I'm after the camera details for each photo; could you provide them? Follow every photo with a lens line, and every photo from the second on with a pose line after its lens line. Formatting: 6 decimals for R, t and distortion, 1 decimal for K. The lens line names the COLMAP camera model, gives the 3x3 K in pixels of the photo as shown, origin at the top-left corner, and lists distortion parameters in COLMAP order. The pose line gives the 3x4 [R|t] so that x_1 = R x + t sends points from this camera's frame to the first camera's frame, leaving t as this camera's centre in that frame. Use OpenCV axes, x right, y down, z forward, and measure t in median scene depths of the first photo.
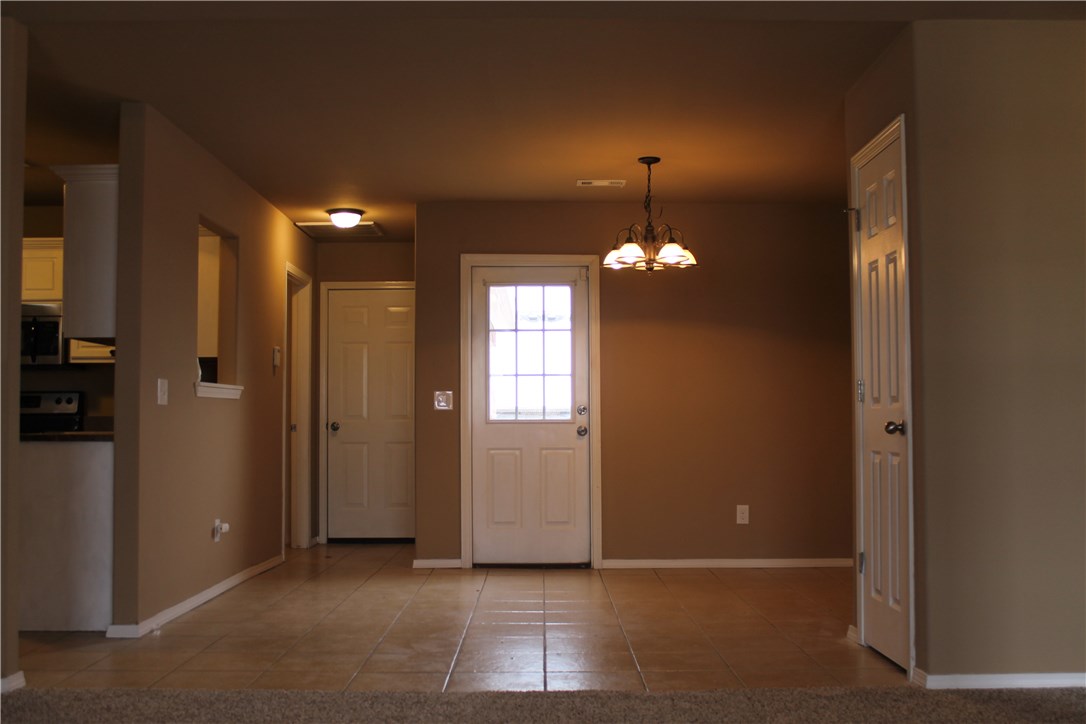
lens RADIAL K [[1175.8, 0, 541.4], [0, 1175.8, 361.8], [0, 0, 1]] dist [-0.069037, 0.000000]
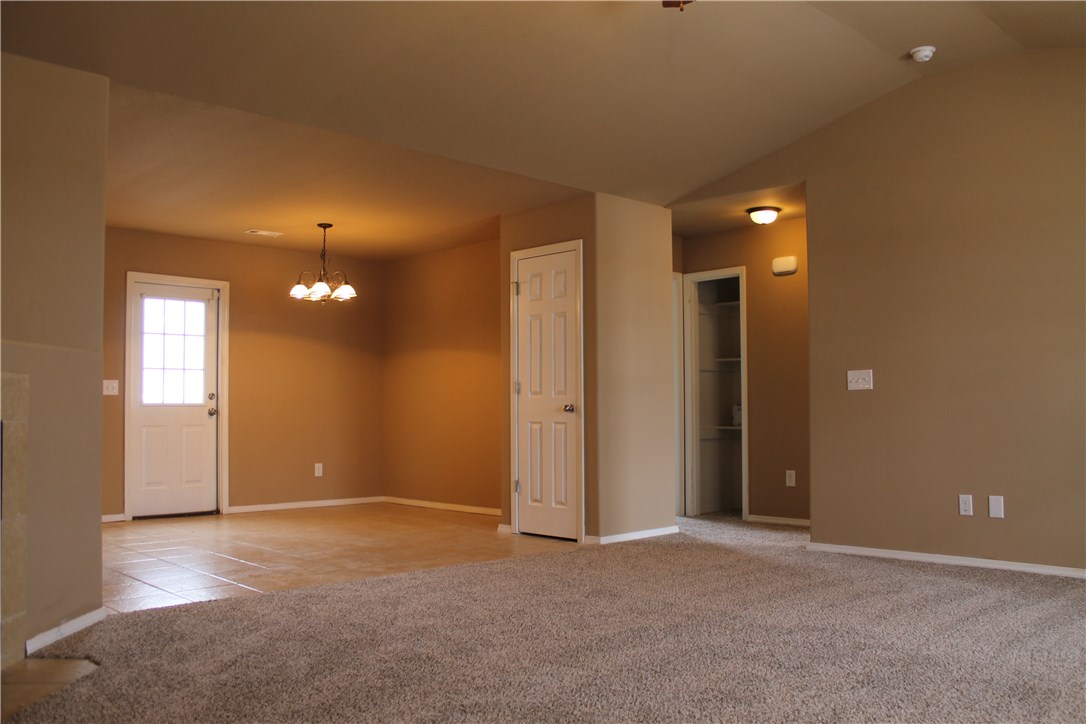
lens RADIAL K [[926.9, 0, 551.6], [0, 926.9, 369.1], [0, 0, 1]] dist [-0.168777, 0.139710]
pose [[0.708951, 0.031140, 0.704570, -0.427841], [-0.035567, 0.999332, -0.008379, 0.004878], [-0.704360, -0.019119, 0.709585, -0.004922]]
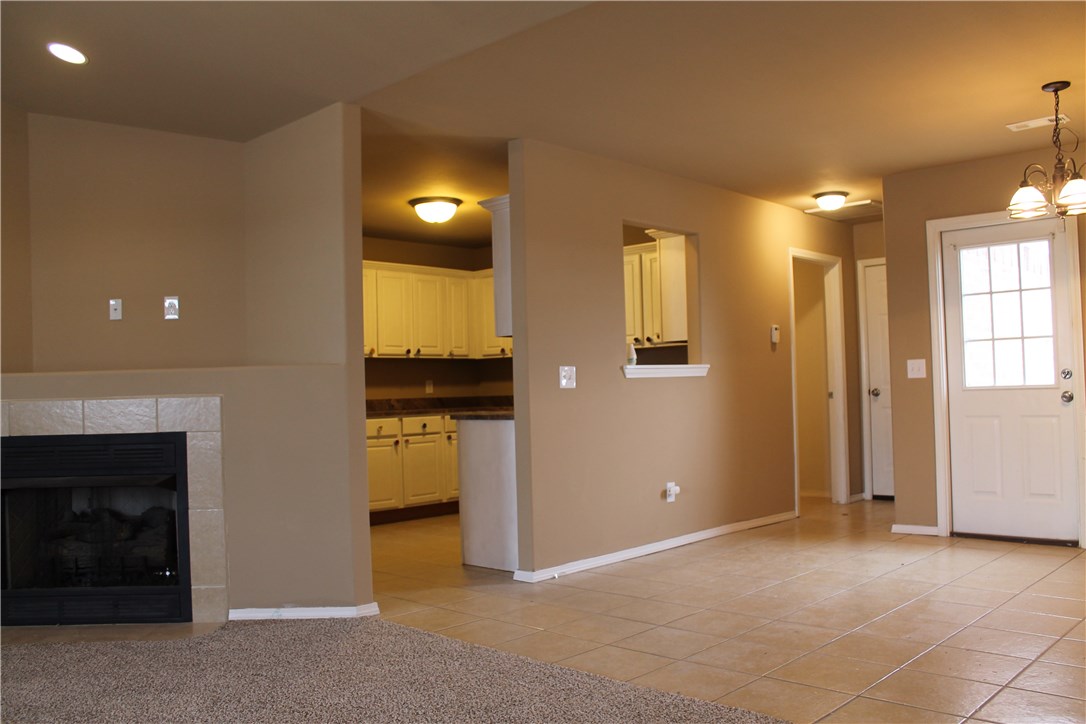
lens RADIAL K [[926.9, 0, 543.6], [0, 926.9, 366.3], [0, 0, 1]] dist [-0.168777, 0.139710]
pose [[0.722091, -0.035590, -0.690882, 0.223023], [0.061876, 0.997996, 0.013261, 0.000861], [0.689025, -0.052325, 0.722846, 0.223171]]
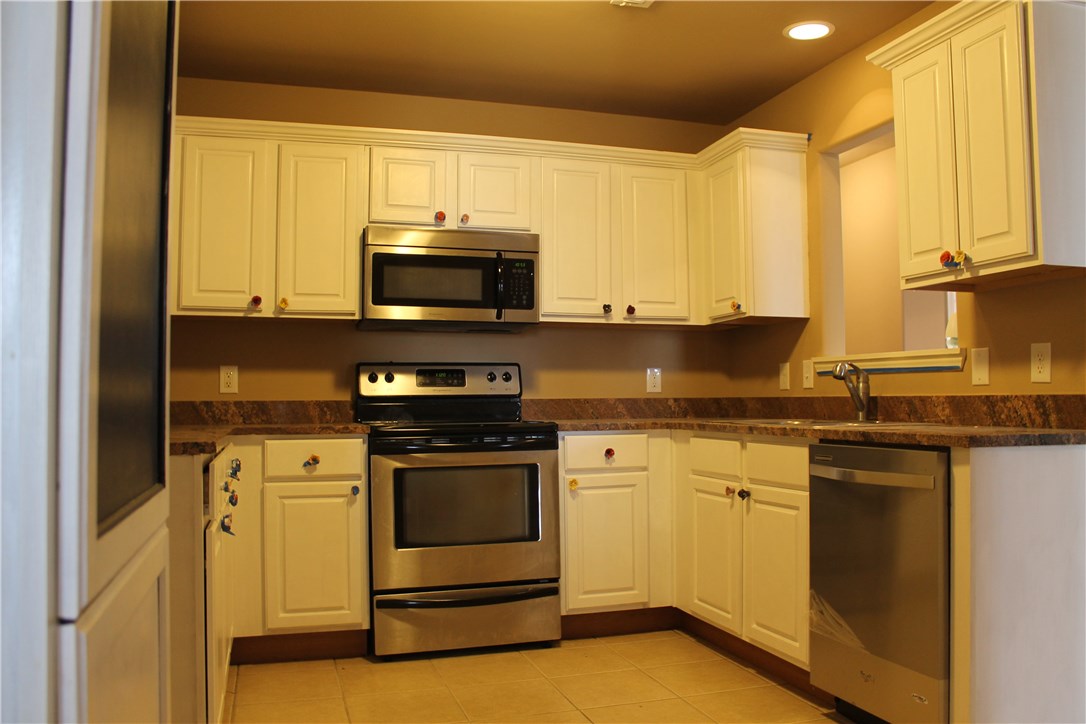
lens RADIAL K [[926.9, 0, 534.6], [0, 926.9, 364.2], [0, 0, 1]] dist [-0.168777, 0.139710]
pose [[0.954804, 0.010546, 0.297048, -0.555366], [-0.014434, 0.999836, 0.010899, 0.019640], [-0.296885, -0.014694, 0.954800, 0.464631]]
